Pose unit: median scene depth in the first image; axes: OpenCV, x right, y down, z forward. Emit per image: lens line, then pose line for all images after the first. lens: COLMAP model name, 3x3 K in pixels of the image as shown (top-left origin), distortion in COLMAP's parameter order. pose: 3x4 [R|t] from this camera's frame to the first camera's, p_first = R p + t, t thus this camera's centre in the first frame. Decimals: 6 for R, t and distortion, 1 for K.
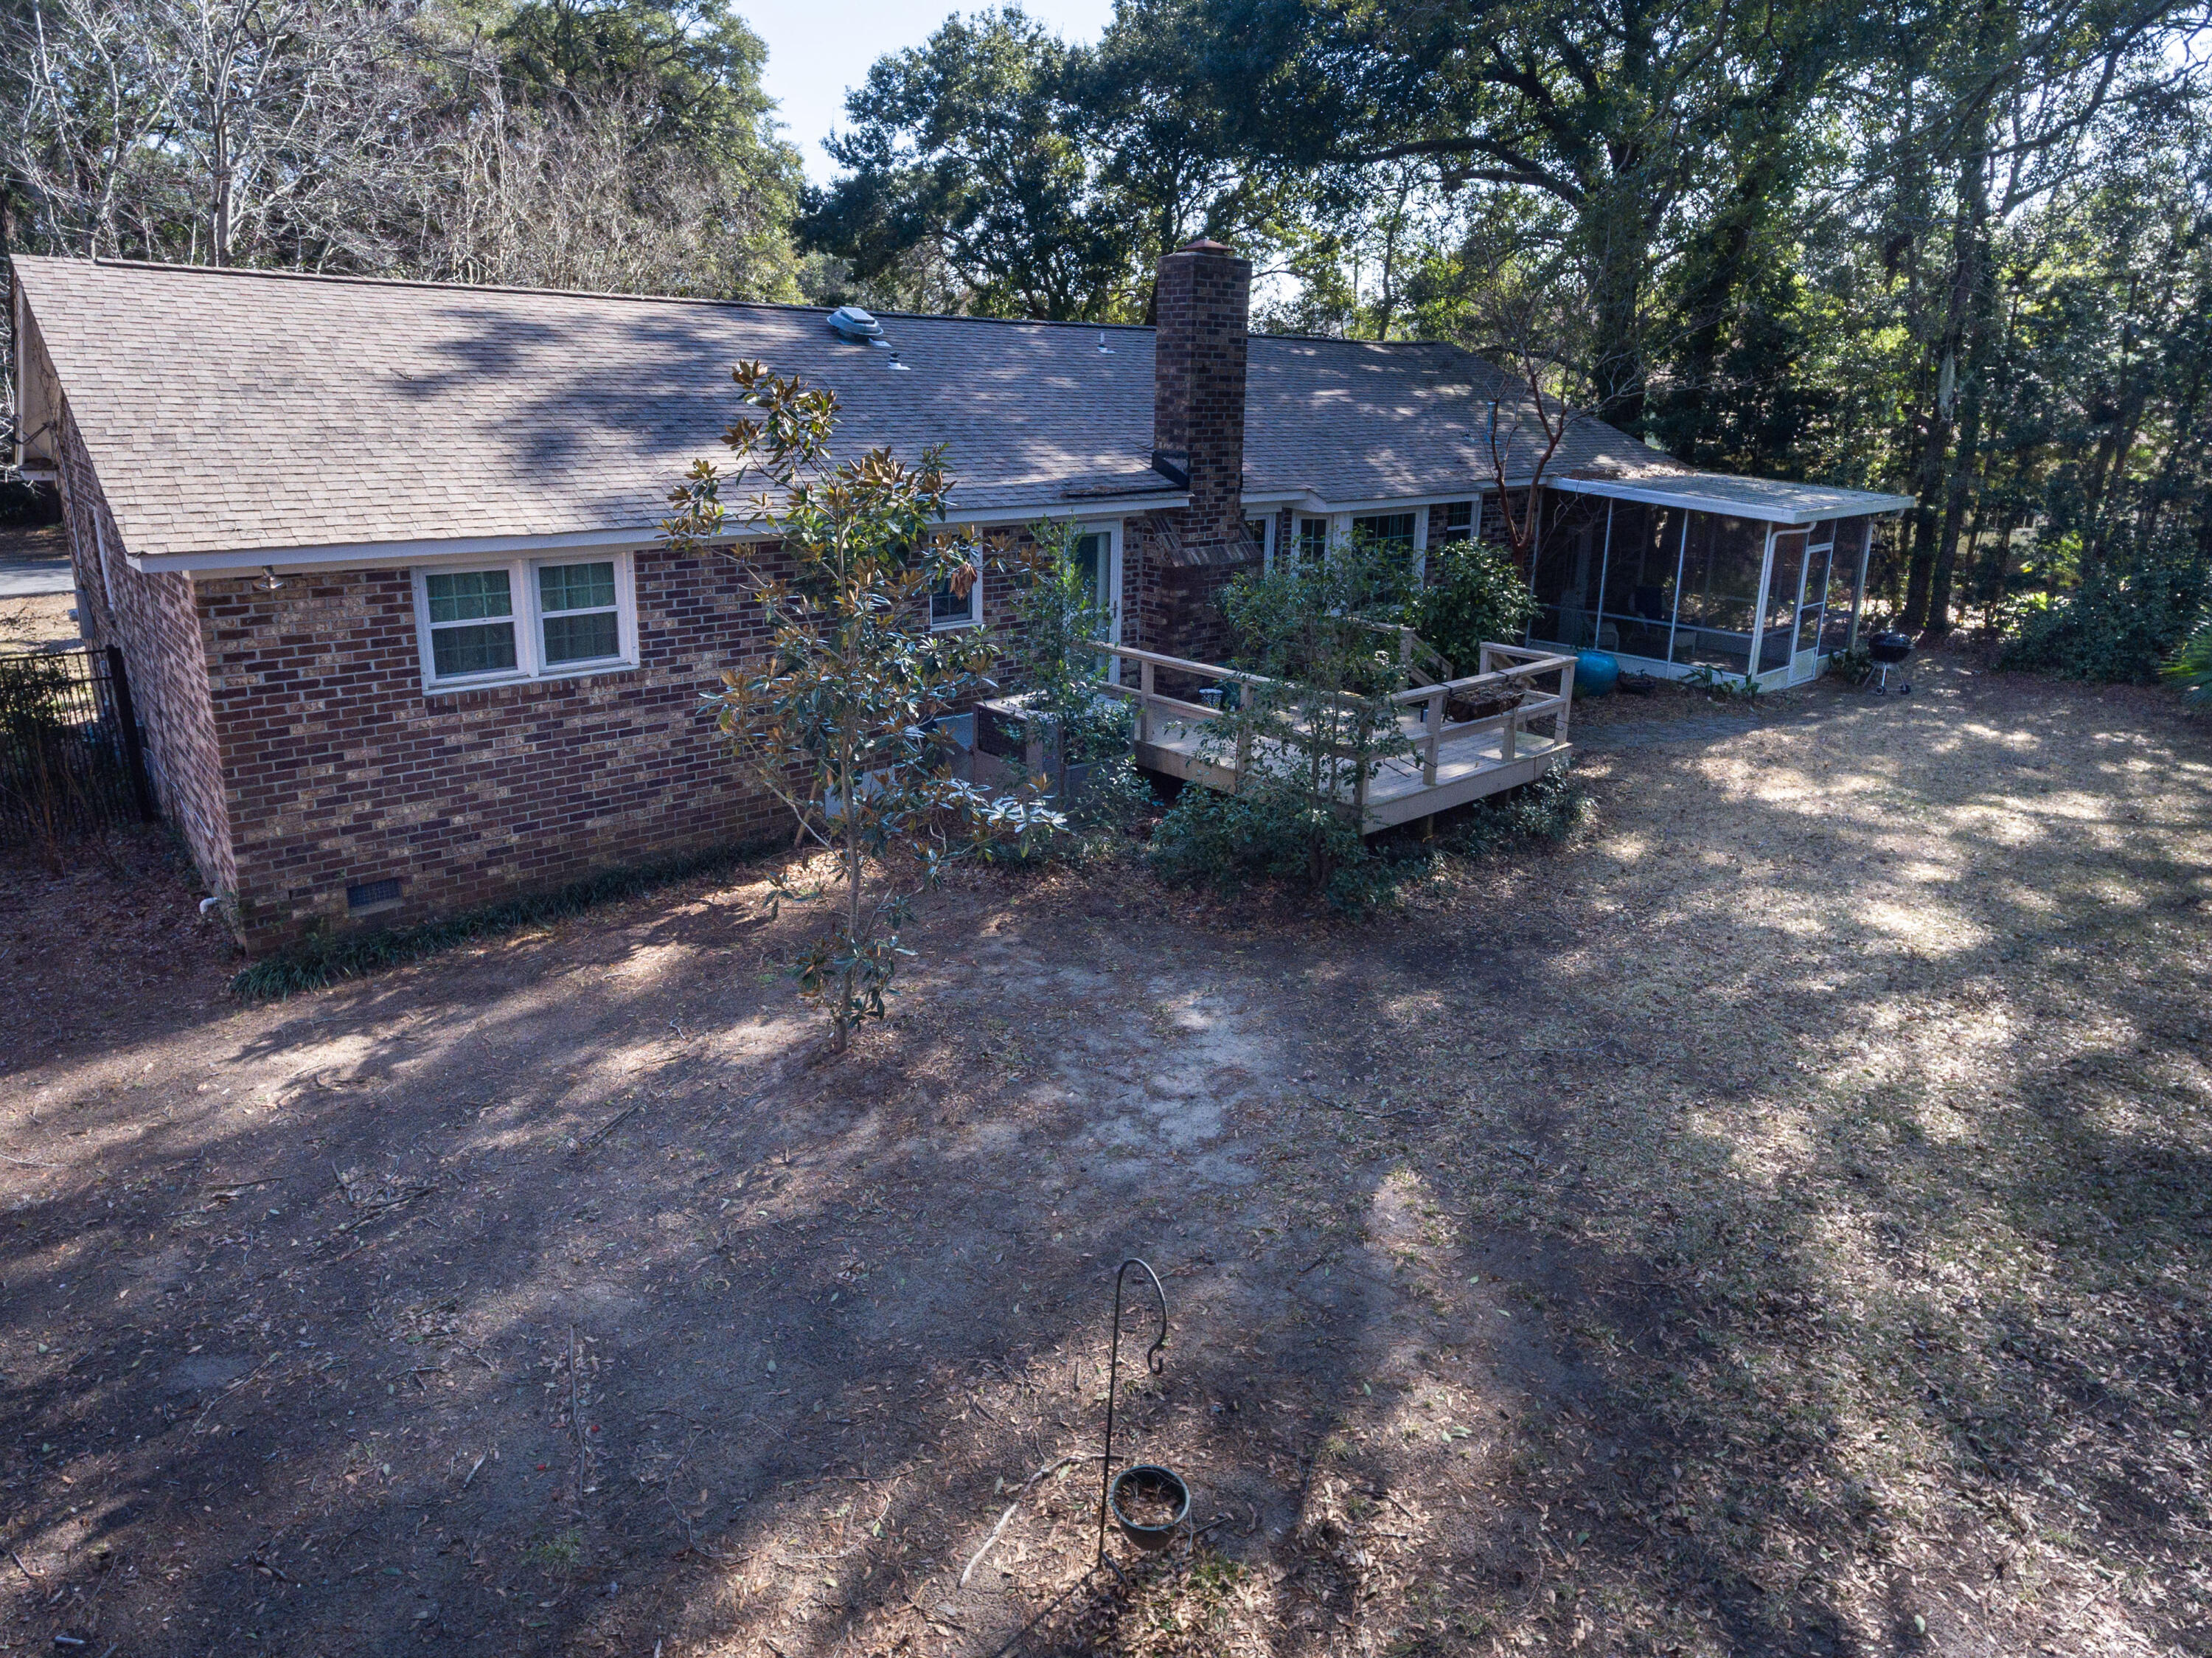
lens RADIAL K [[1362.8, 0, 1179.2], [0, 1362.8, 759.5], [0, 0, 1]] dist [-0.048356, 0.053586]
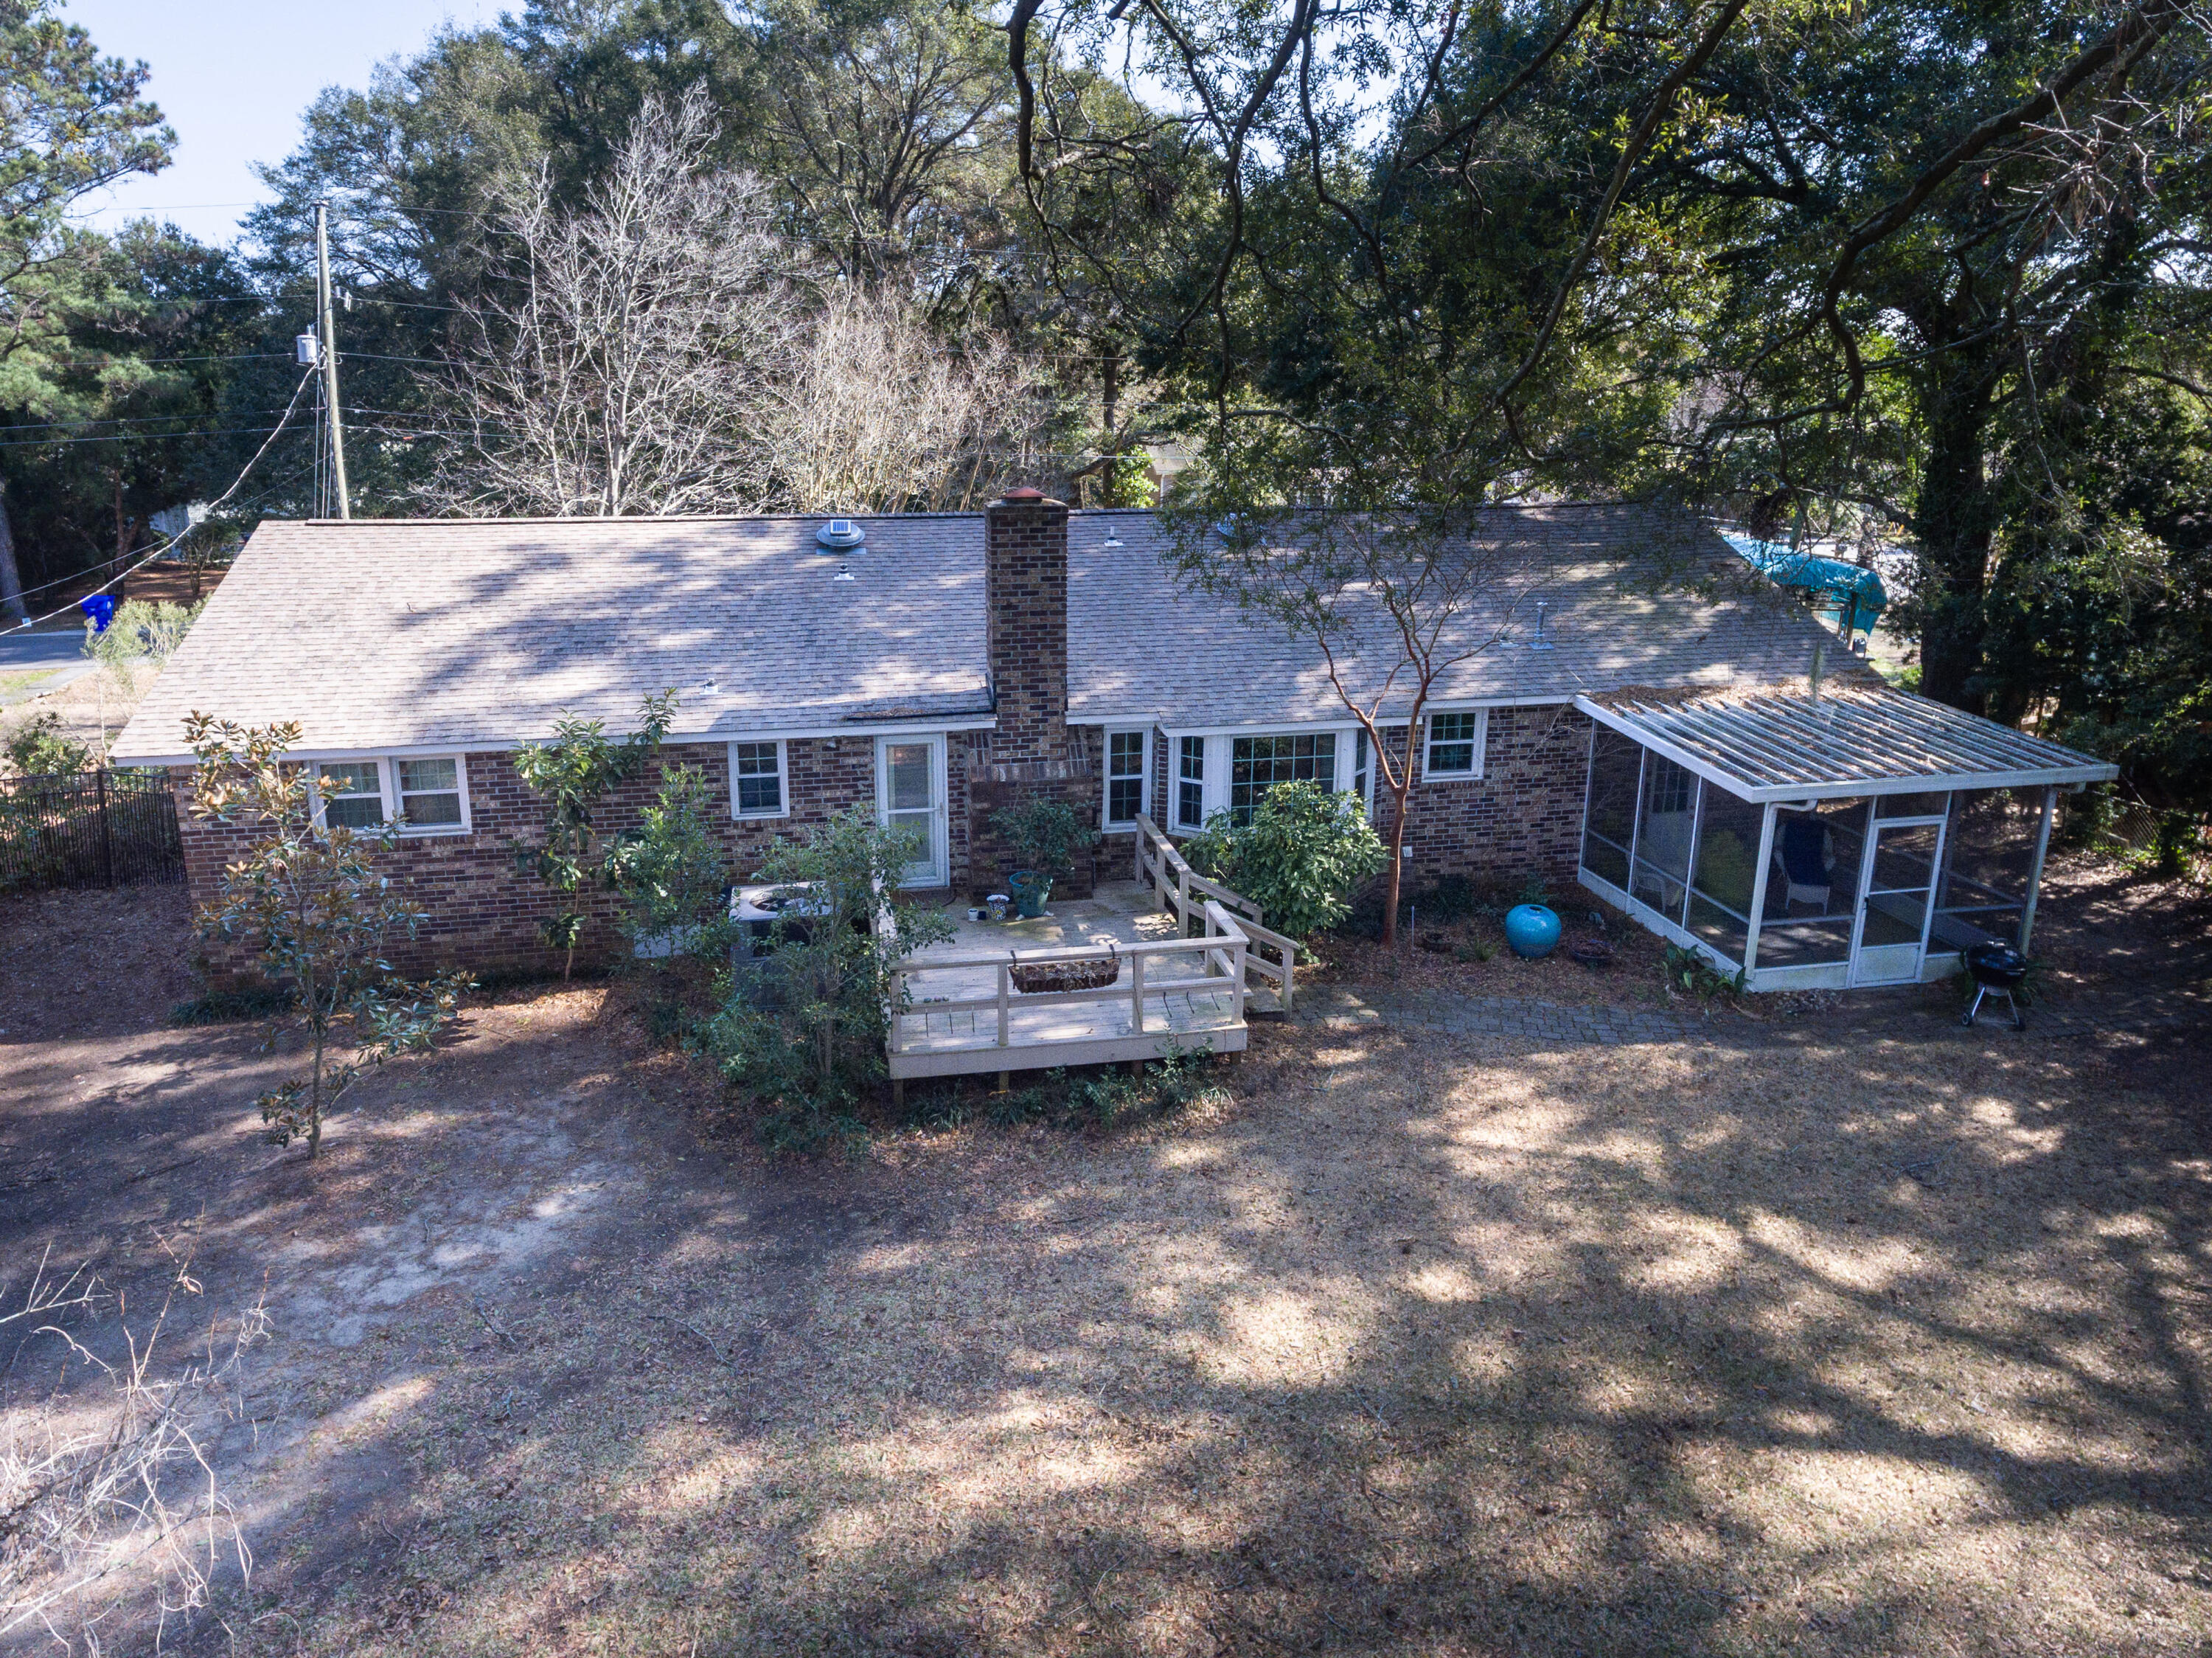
lens RADIAL K [[1417.6, 0, 1100.7], [0, 1417.6, 722.9], [0, 0, 1]] dist [0.004513, 0.001166]
pose [[0.831209, 0.111690, -0.544625, 0.930526], [-0.131217, 0.991349, 0.003038, -0.273514], [0.540253, 0.068939, 0.838674, 0.122135]]
